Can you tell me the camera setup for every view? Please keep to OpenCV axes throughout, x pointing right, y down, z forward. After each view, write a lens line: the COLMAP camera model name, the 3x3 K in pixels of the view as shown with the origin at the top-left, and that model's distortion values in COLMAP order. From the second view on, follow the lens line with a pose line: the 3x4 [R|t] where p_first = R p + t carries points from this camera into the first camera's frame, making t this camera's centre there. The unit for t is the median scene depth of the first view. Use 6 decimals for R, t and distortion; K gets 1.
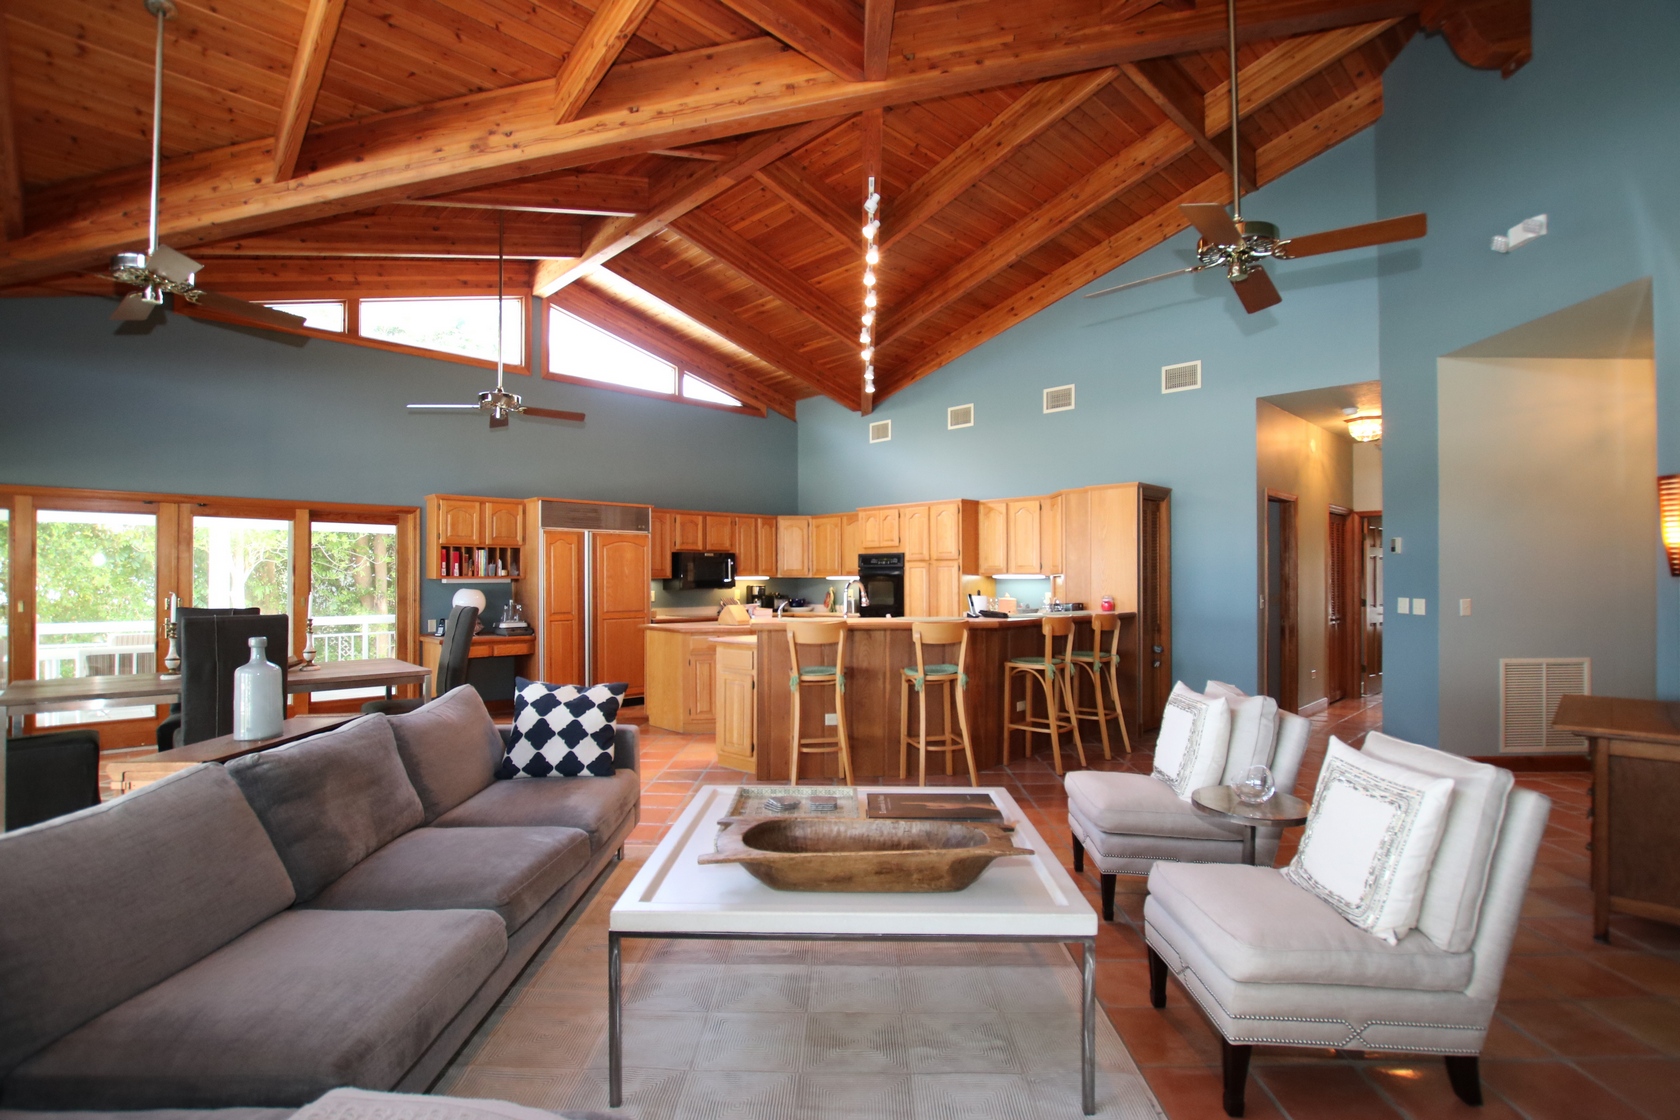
lens RADIAL K [[781.3, 0, 840.2], [0, 781.3, 574.4], [0, 0, 1]] dist [-0.033348, 0.003863]
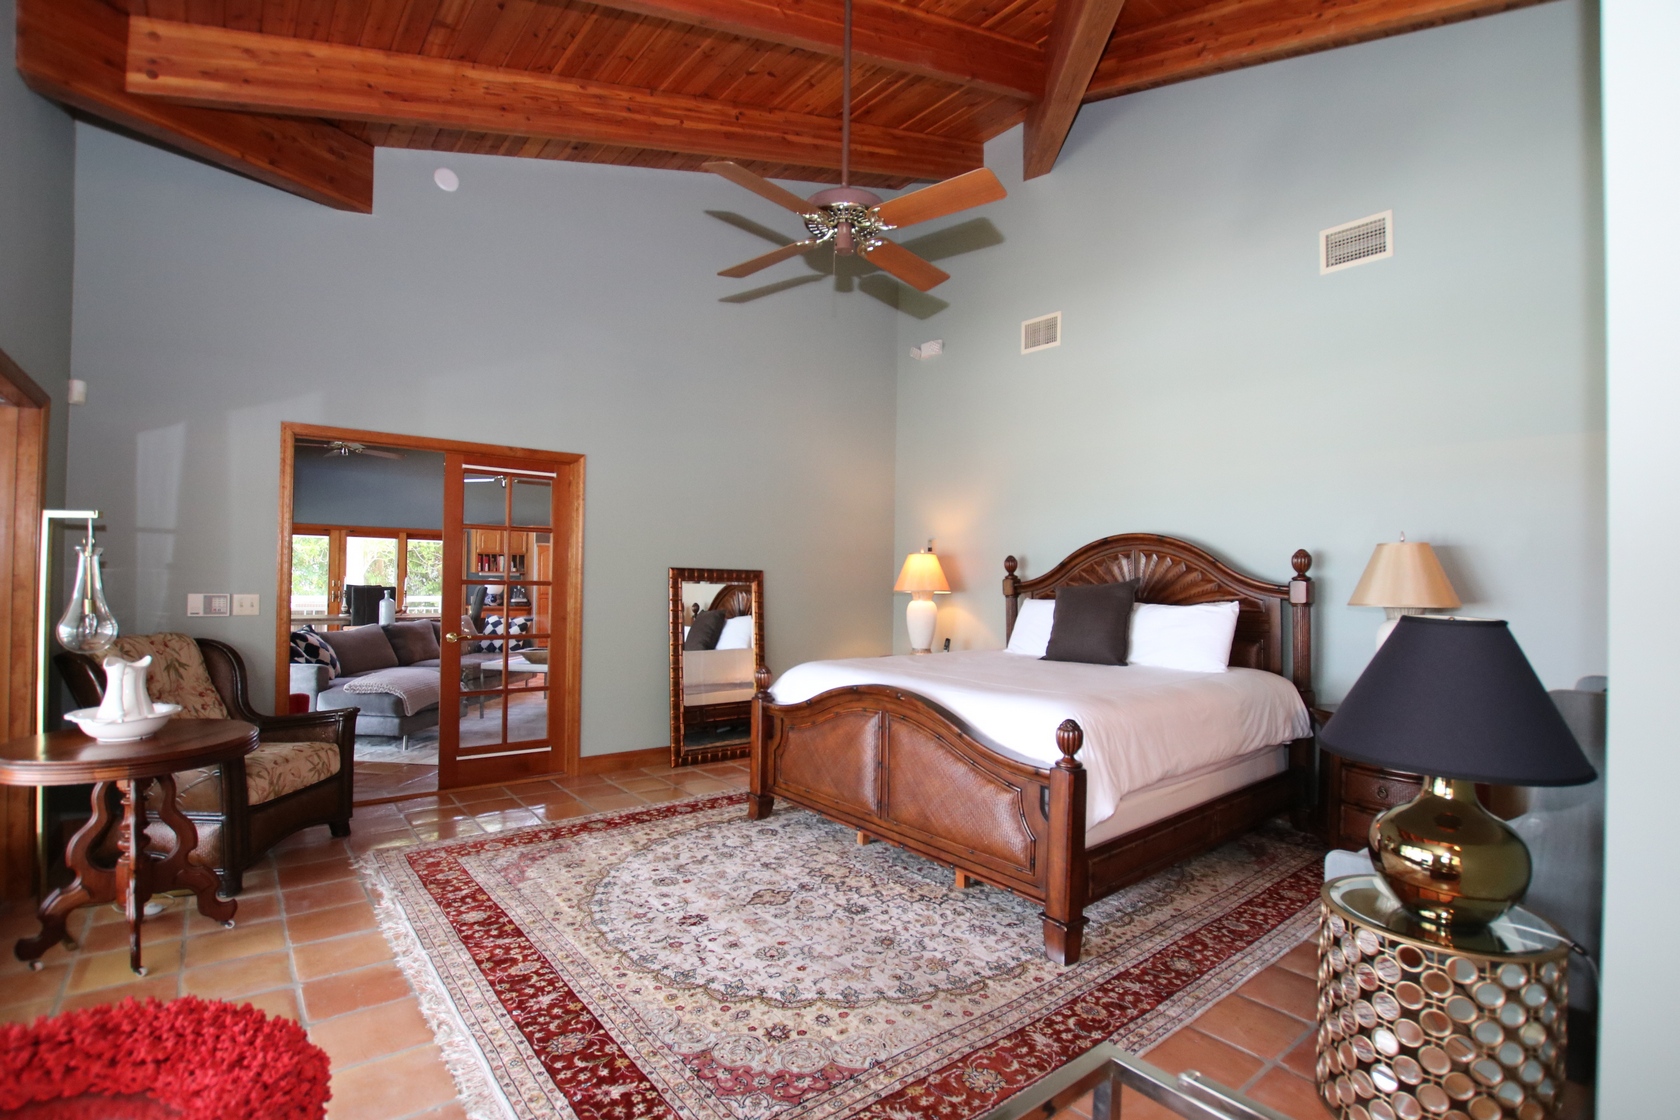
lens RADIAL K [[774.2, 0, 799.3], [0, 774.2, 573.0], [0, 0, 1]] dist [0.013579, 0.000267]
pose [[0.990321, 0.012698, -0.138212, 0.476434], [-0.013116, 0.999912, -0.002113, 0.001054], [0.138173, 0.003905, 0.990400, -0.678741]]
